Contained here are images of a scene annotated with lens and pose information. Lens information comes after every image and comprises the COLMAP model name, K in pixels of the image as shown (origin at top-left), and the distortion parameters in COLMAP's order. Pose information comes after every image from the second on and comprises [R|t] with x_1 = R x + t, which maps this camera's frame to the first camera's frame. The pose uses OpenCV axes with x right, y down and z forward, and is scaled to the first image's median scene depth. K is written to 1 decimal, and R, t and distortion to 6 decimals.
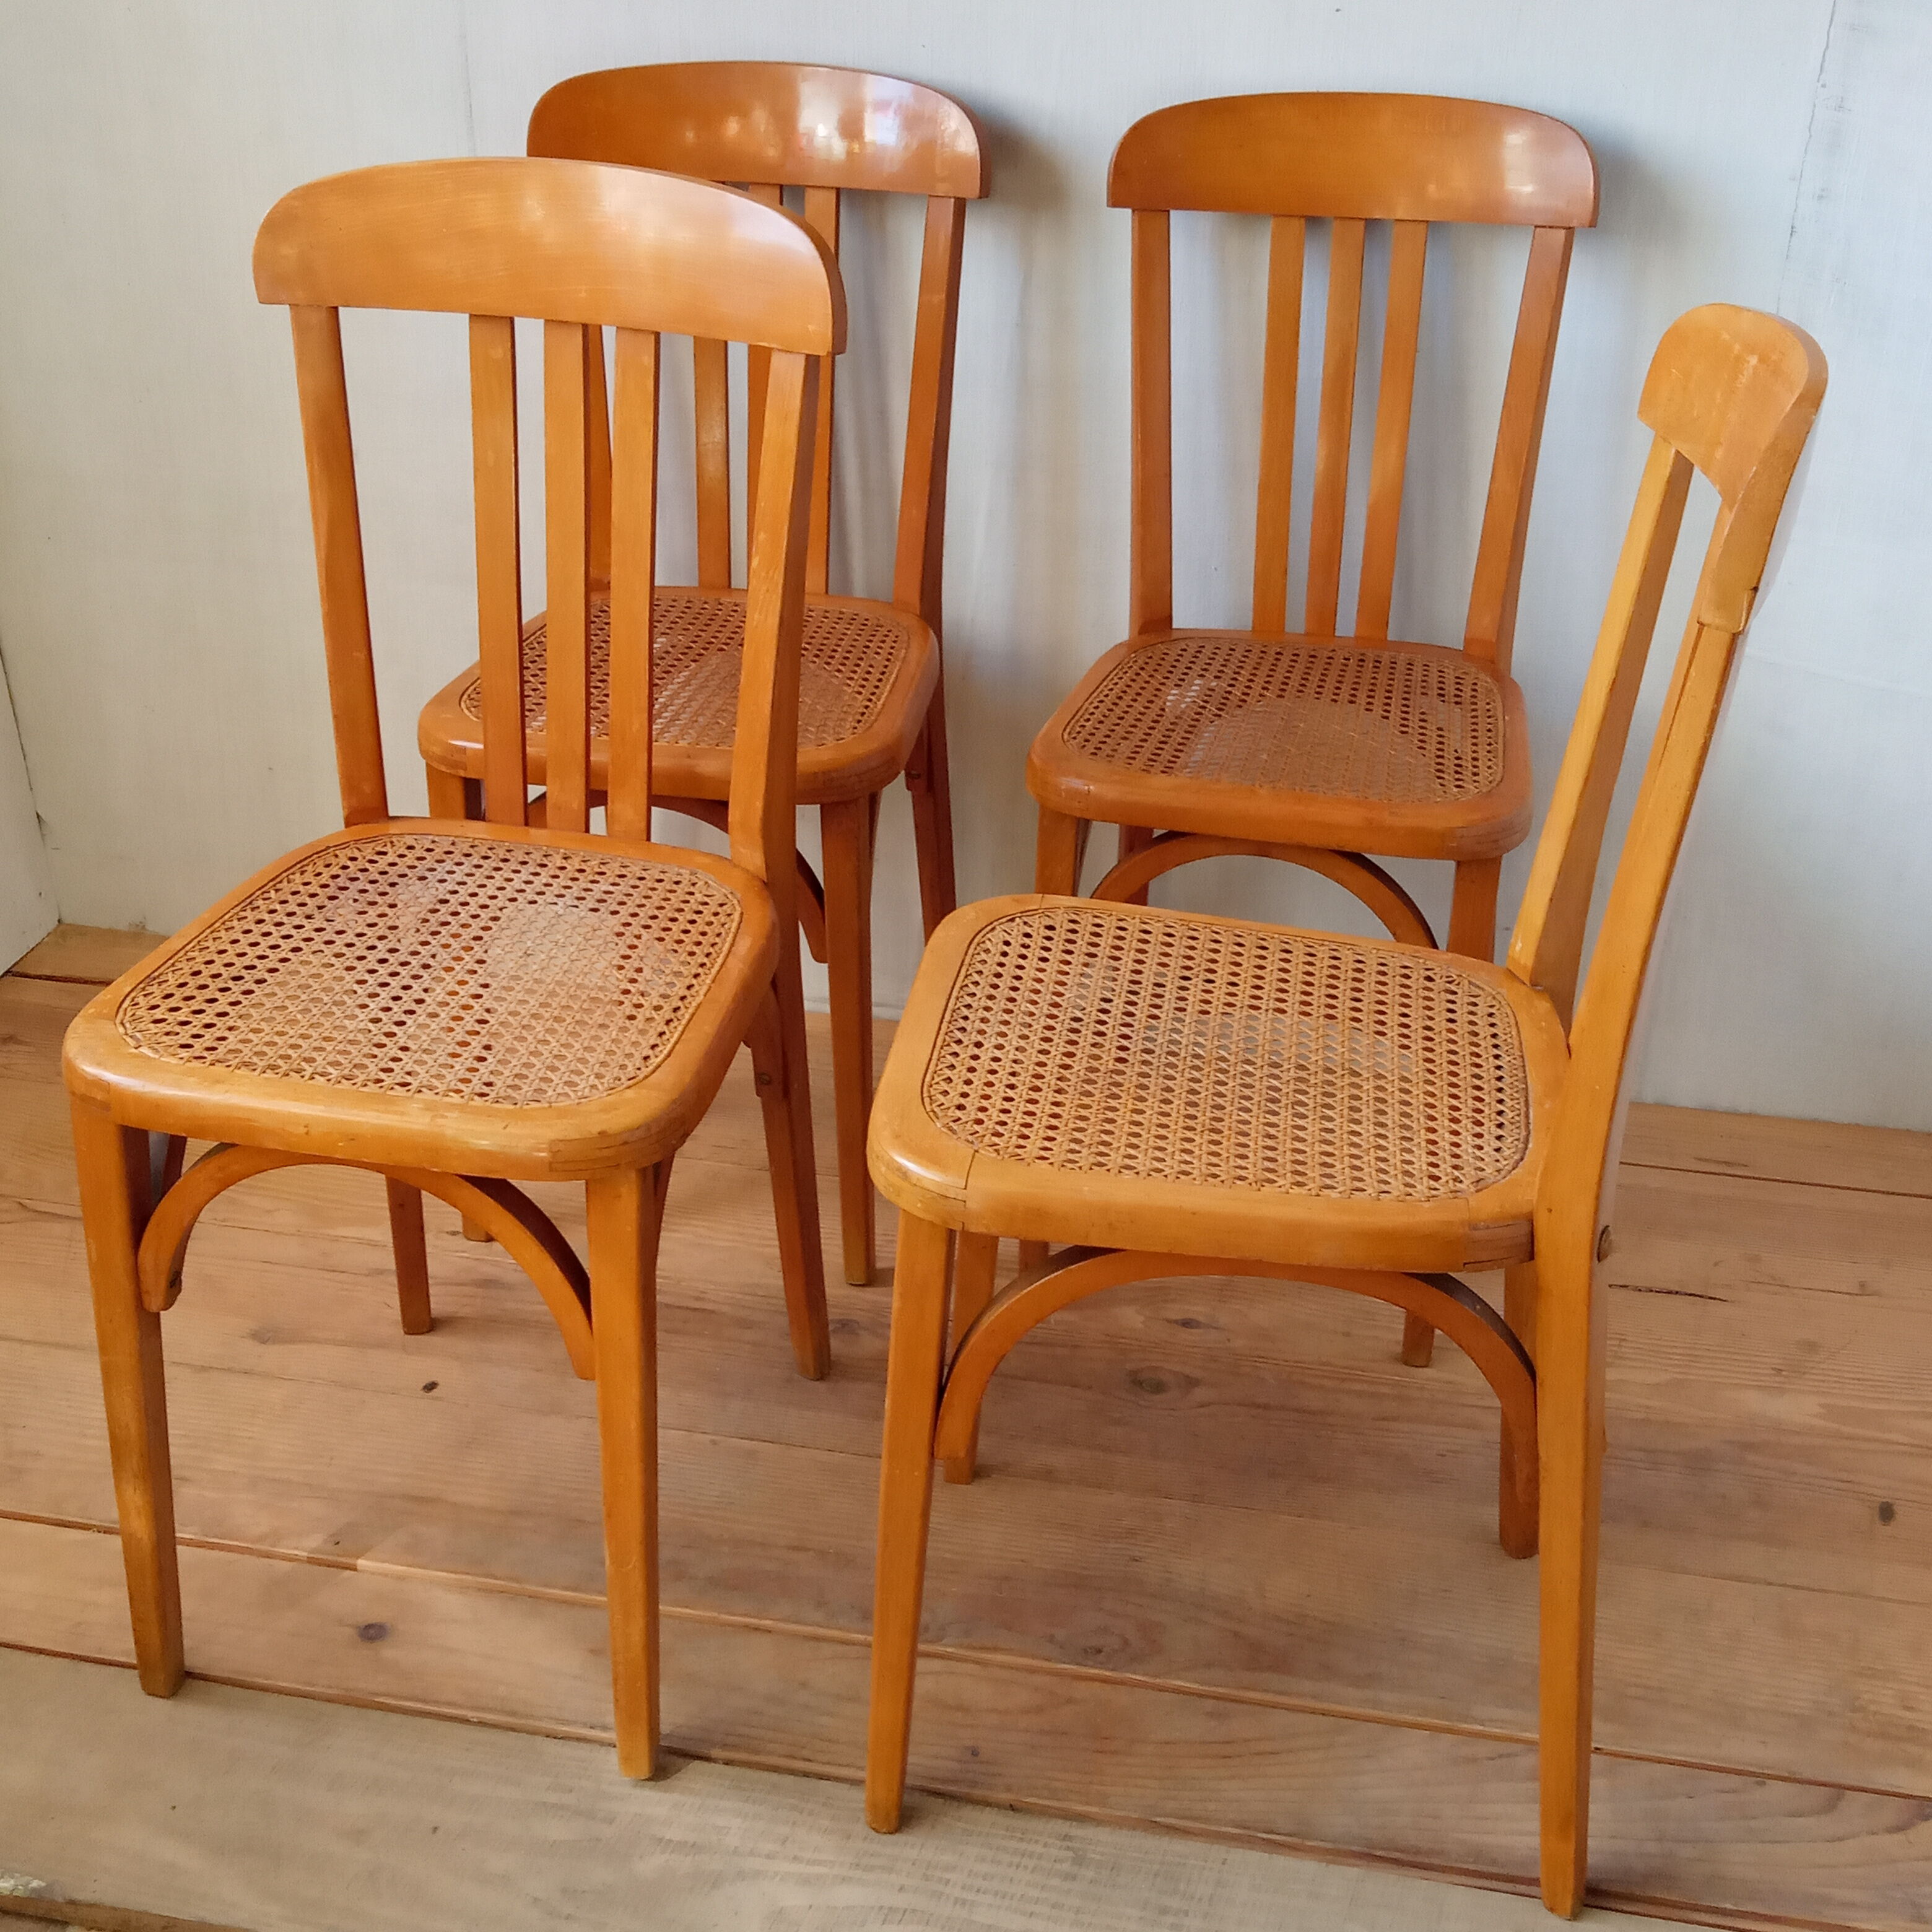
lens RADIAL K [[2623.4, 0, 971.7], [0, 2623.4, 977.0], [0, 0, 1]] dist [0.029135, 0.000000]
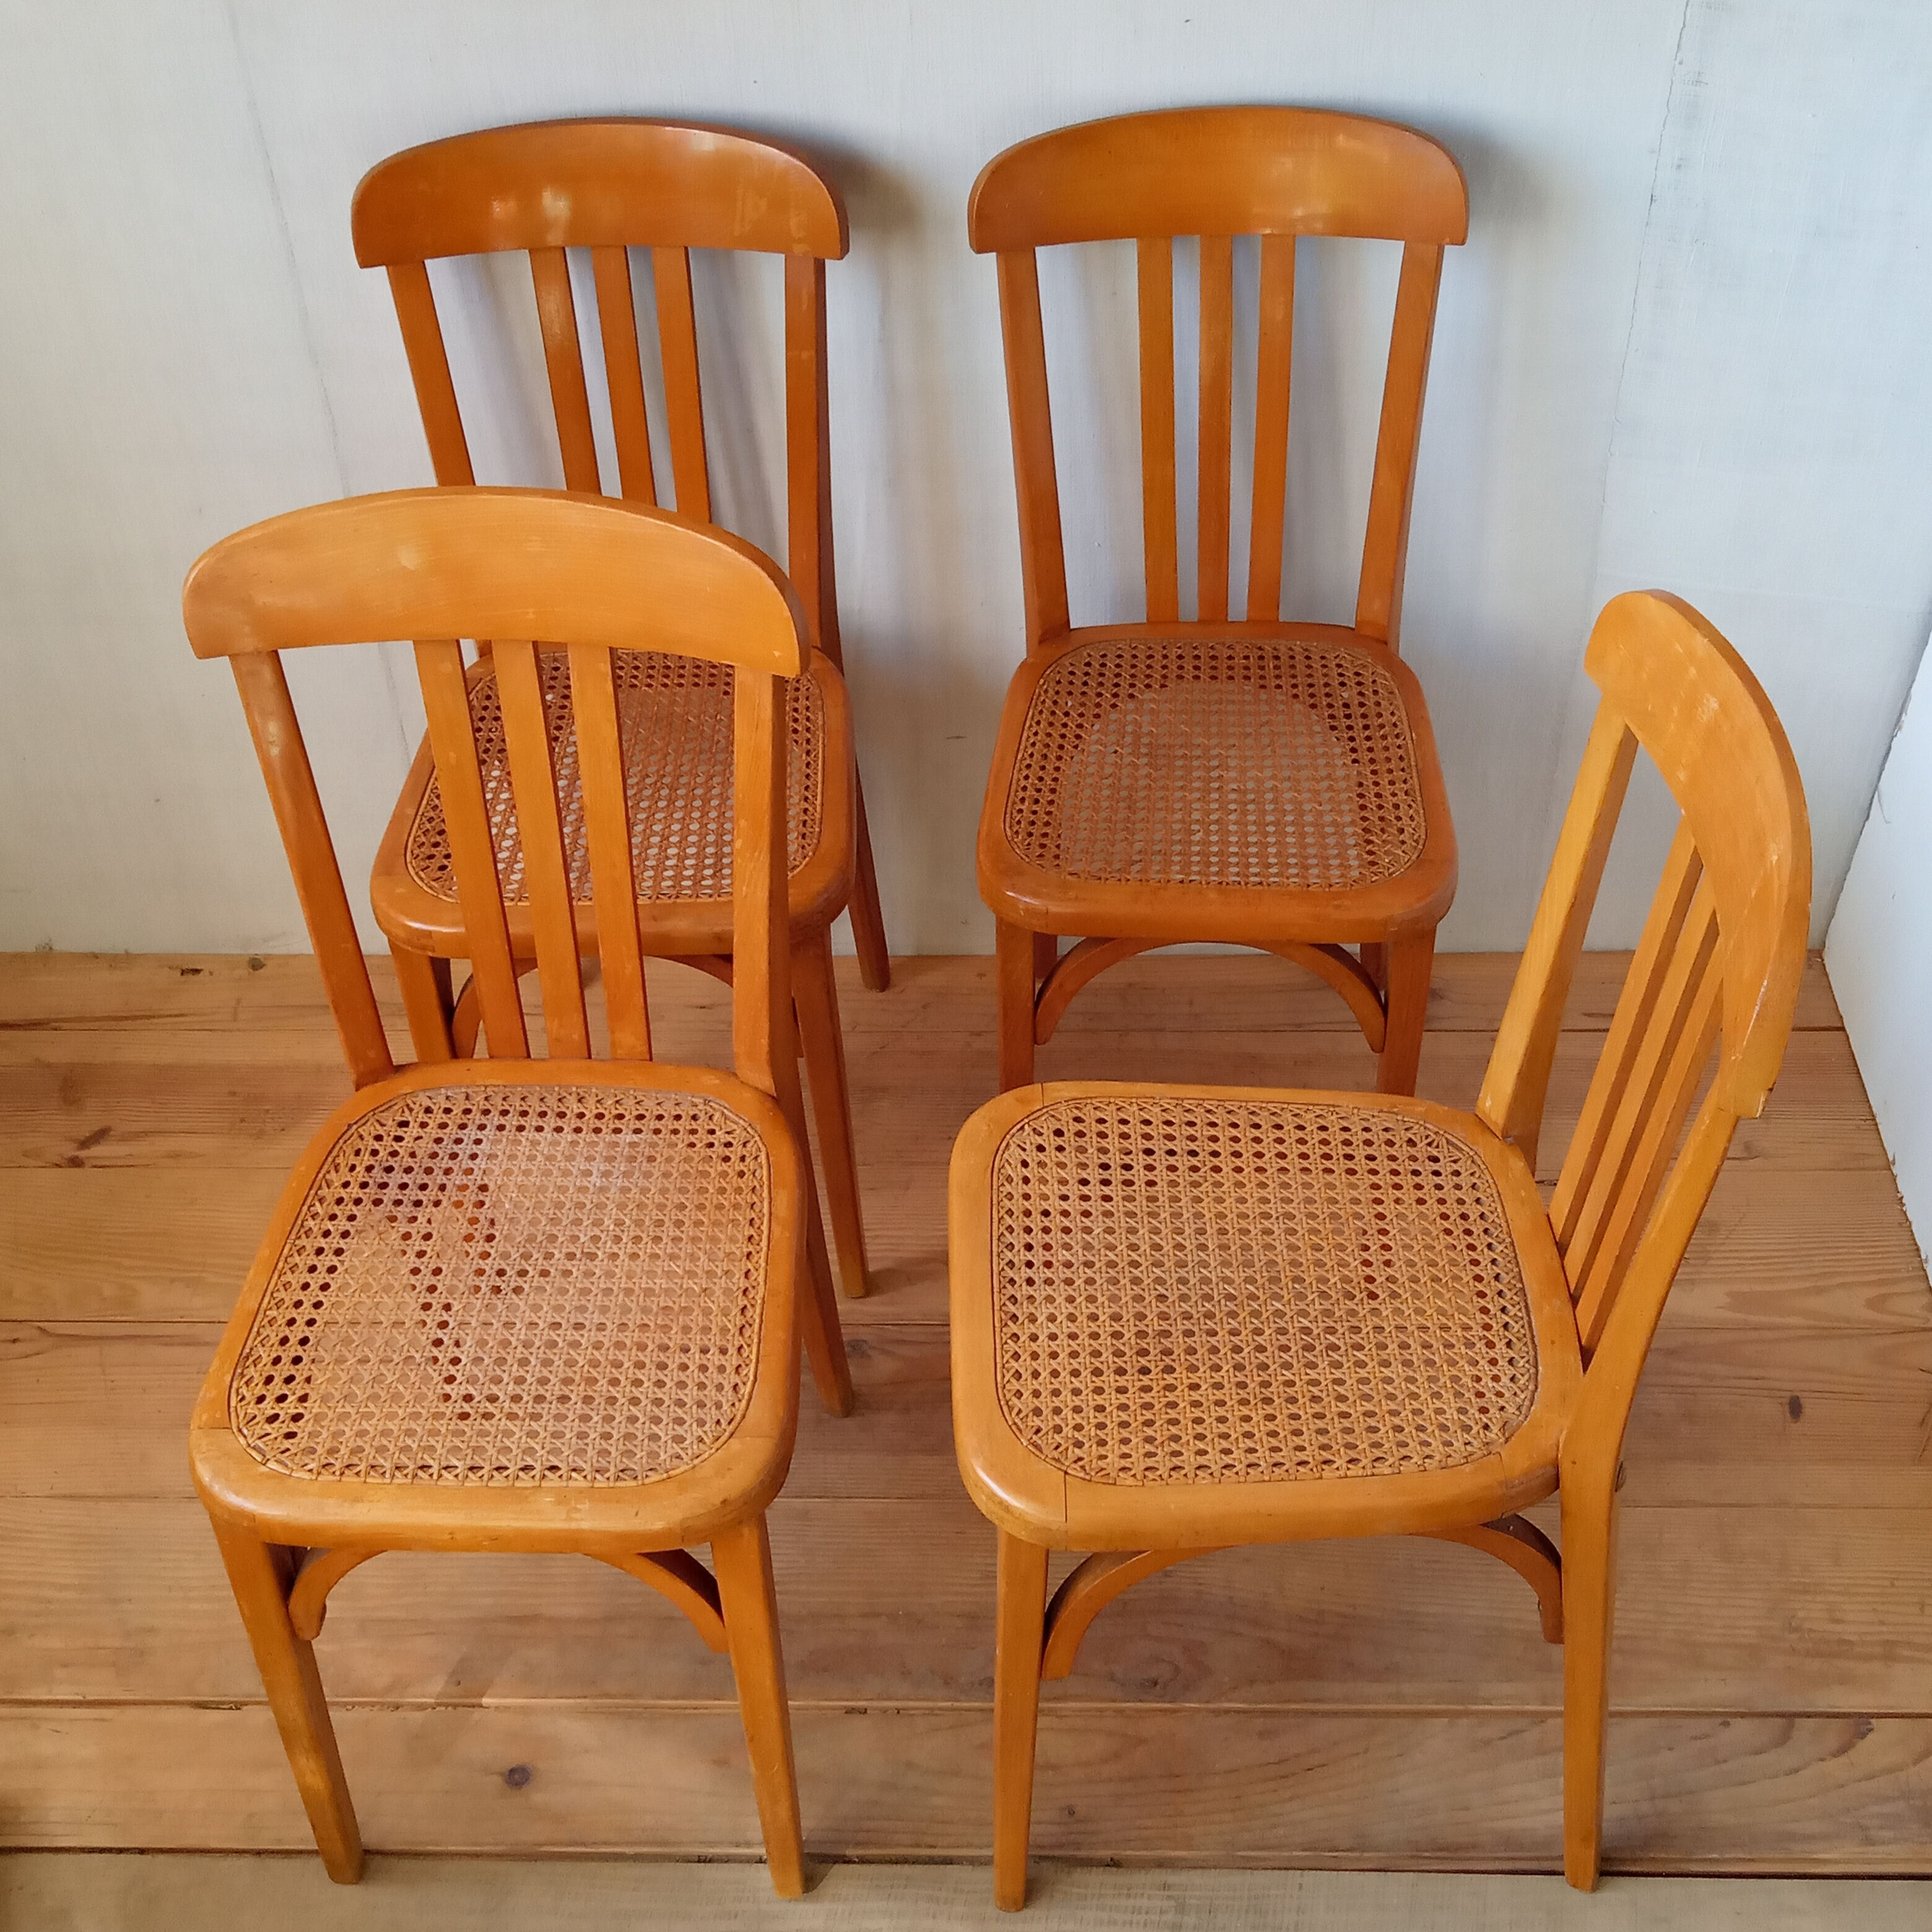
lens RADIAL K [[2623.4, 0, 978.2], [0, 2623.4, 981.1], [0, 0, 1]] dist [0.029135, 0.000000]
pose [[0.985723, -0.145166, 0.085305, -0.082043], [0.116005, 0.952727, 0.280809, -0.370218], [-0.122036, -0.266904, 0.955965, -0.003951]]
